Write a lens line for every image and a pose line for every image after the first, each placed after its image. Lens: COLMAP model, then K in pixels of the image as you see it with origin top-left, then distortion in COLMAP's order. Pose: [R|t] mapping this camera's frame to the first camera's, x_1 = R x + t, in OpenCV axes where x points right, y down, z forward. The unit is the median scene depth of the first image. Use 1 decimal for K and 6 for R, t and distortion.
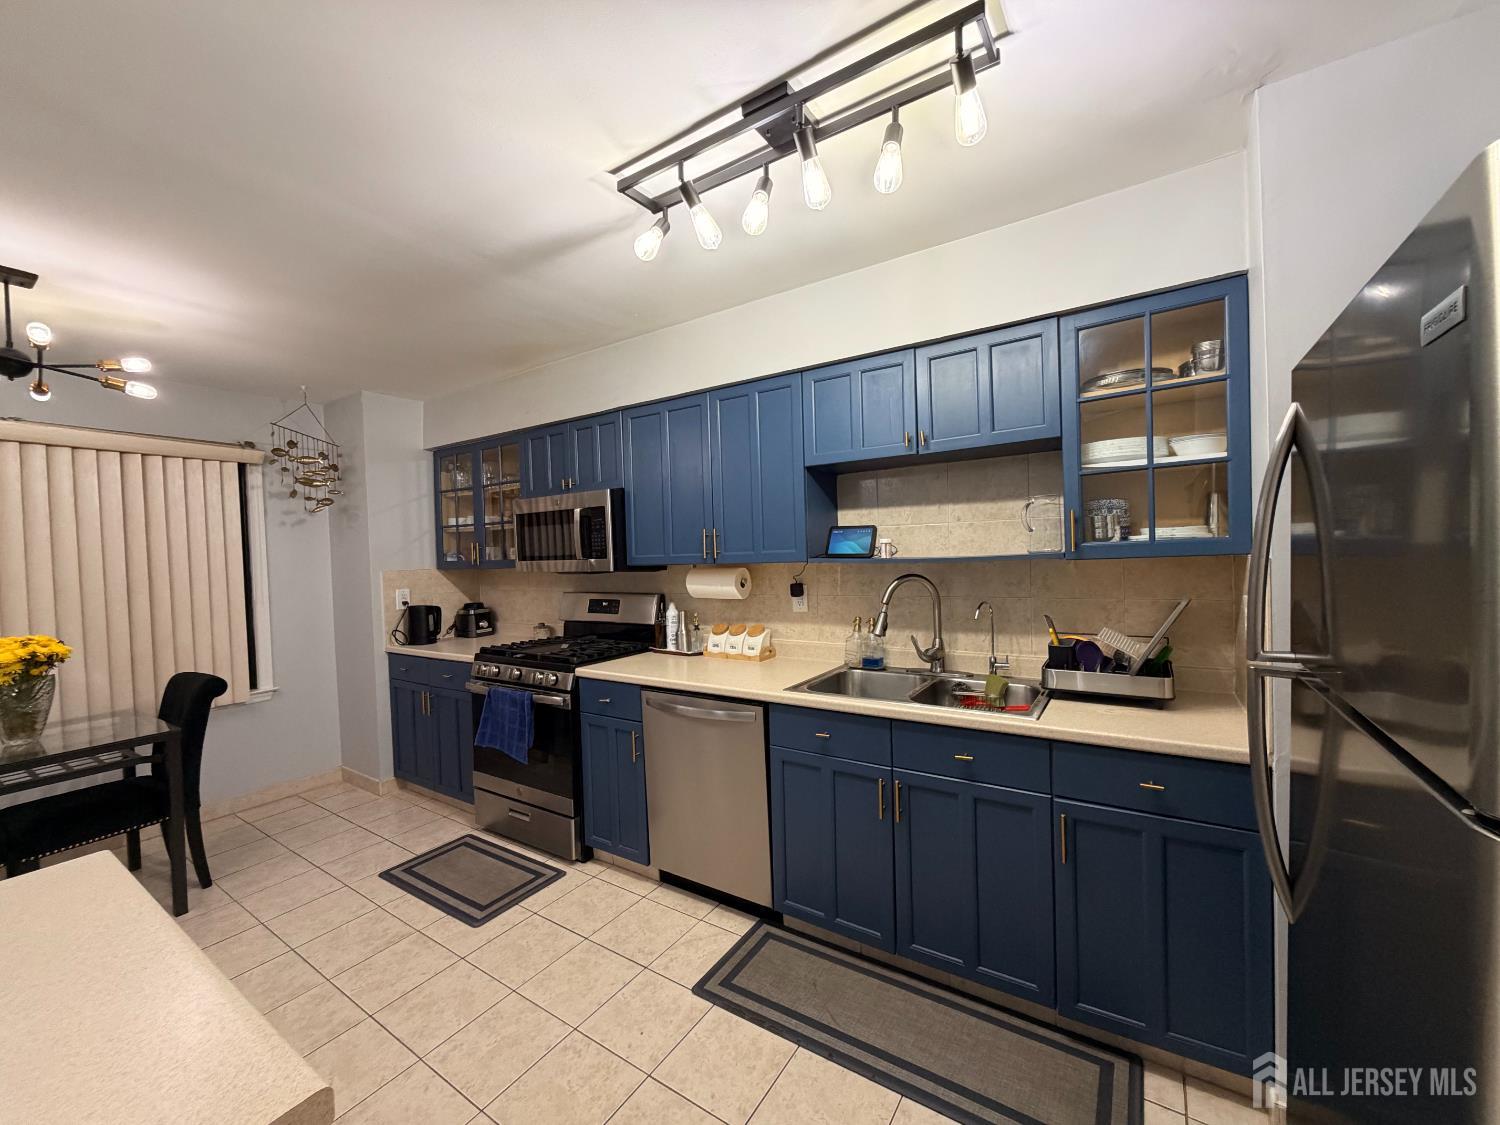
lens RADIAL K [[598.6, 0, 751.2], [0, 598.6, 561.7], [0, 0, 1]] dist [-0.000565, -0.000014]
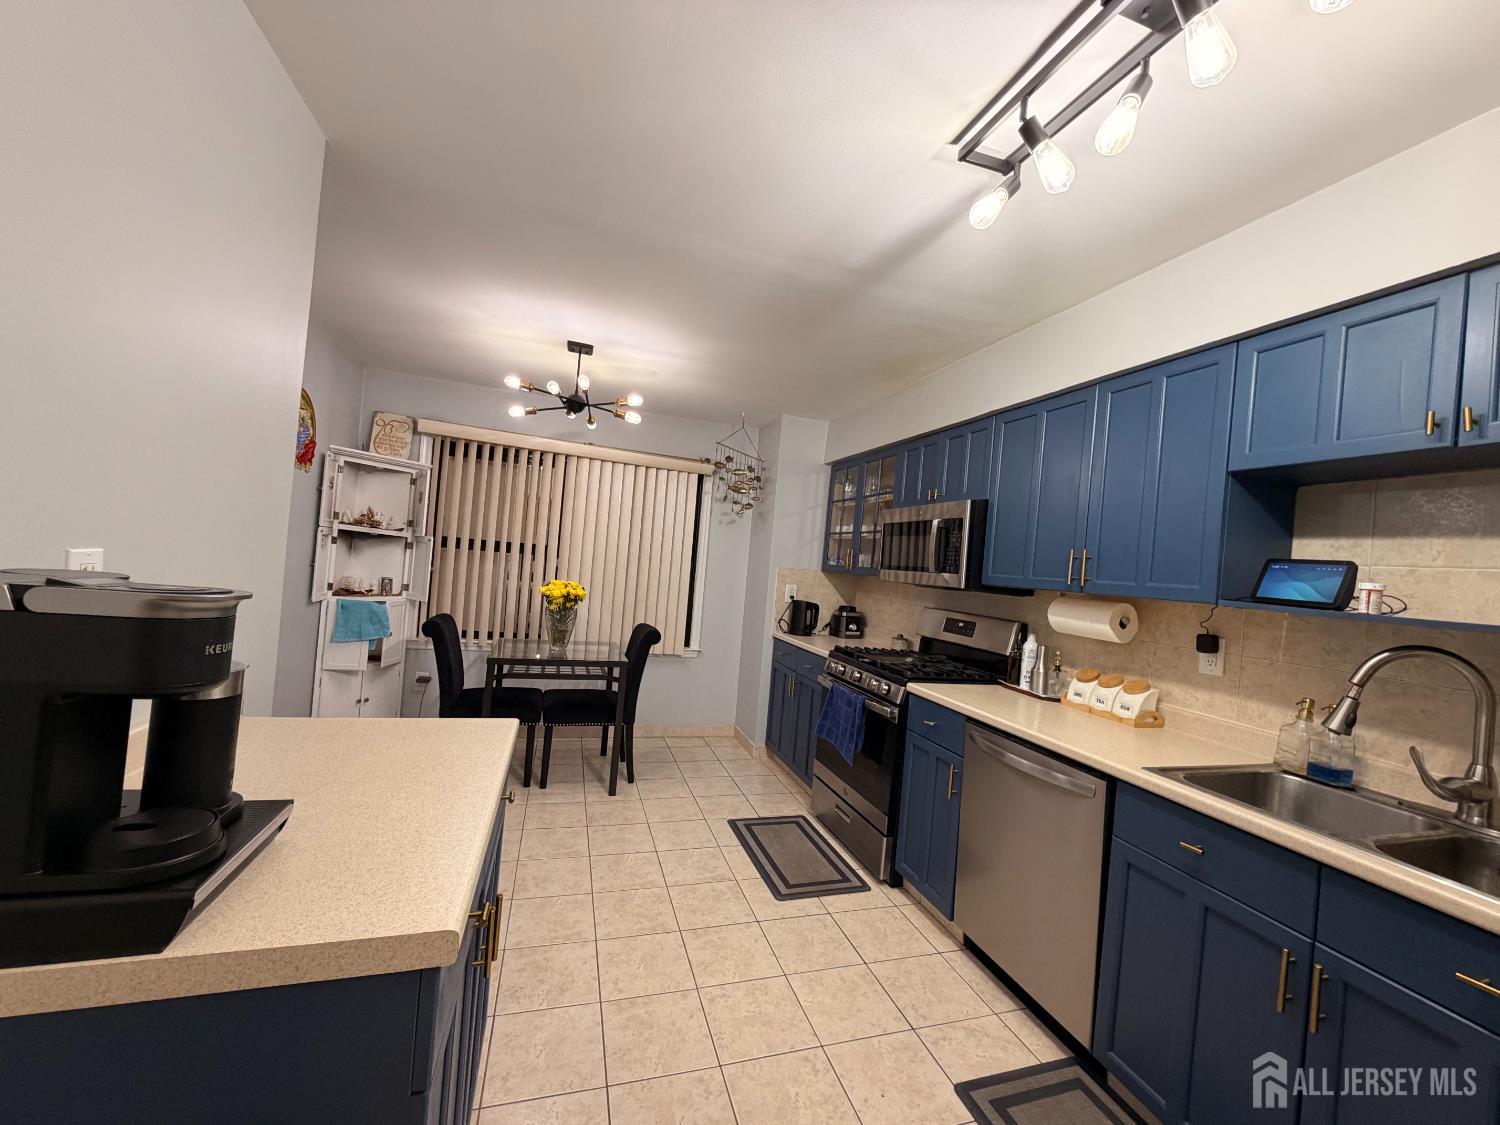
lens RADIAL K [[596.1, 0, 747.4], [0, 596.1, 561.1], [0, 0, 1]] dist [-0.001267, -0.000071]
pose [[0.770371, 0.093782, -0.630661, 0.091591], [-0.120080, 0.992764, 0.000947, 0.013982], [0.626187, 0.075001, 0.776057, 0.080220]]
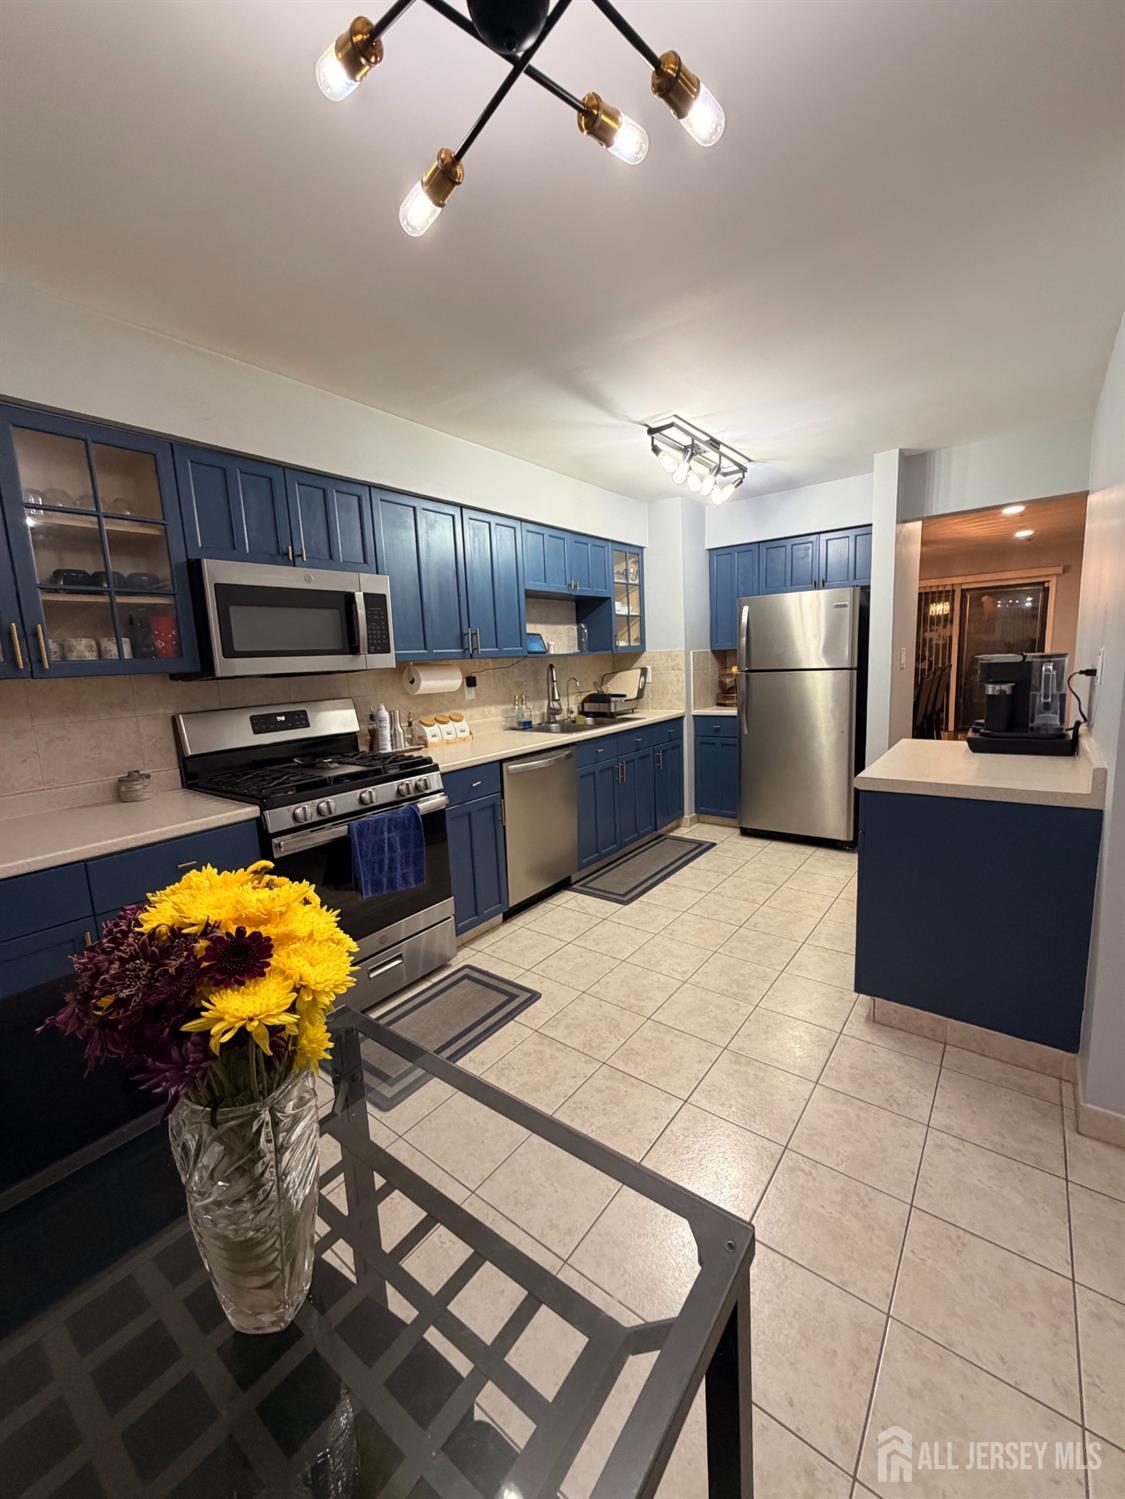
lens RADIAL K [[598.2, 0, 562.5], [0, 598.2, 749.5], [0, 0, 1]] dist [-0.000565, -0.000014]
pose [[0.071257, -0.124612, 0.989644, -1.186052], [0.064386, 0.990671, 0.120106, 0.048964], [-0.995378, 0.055161, 0.078615, 0.704635]]
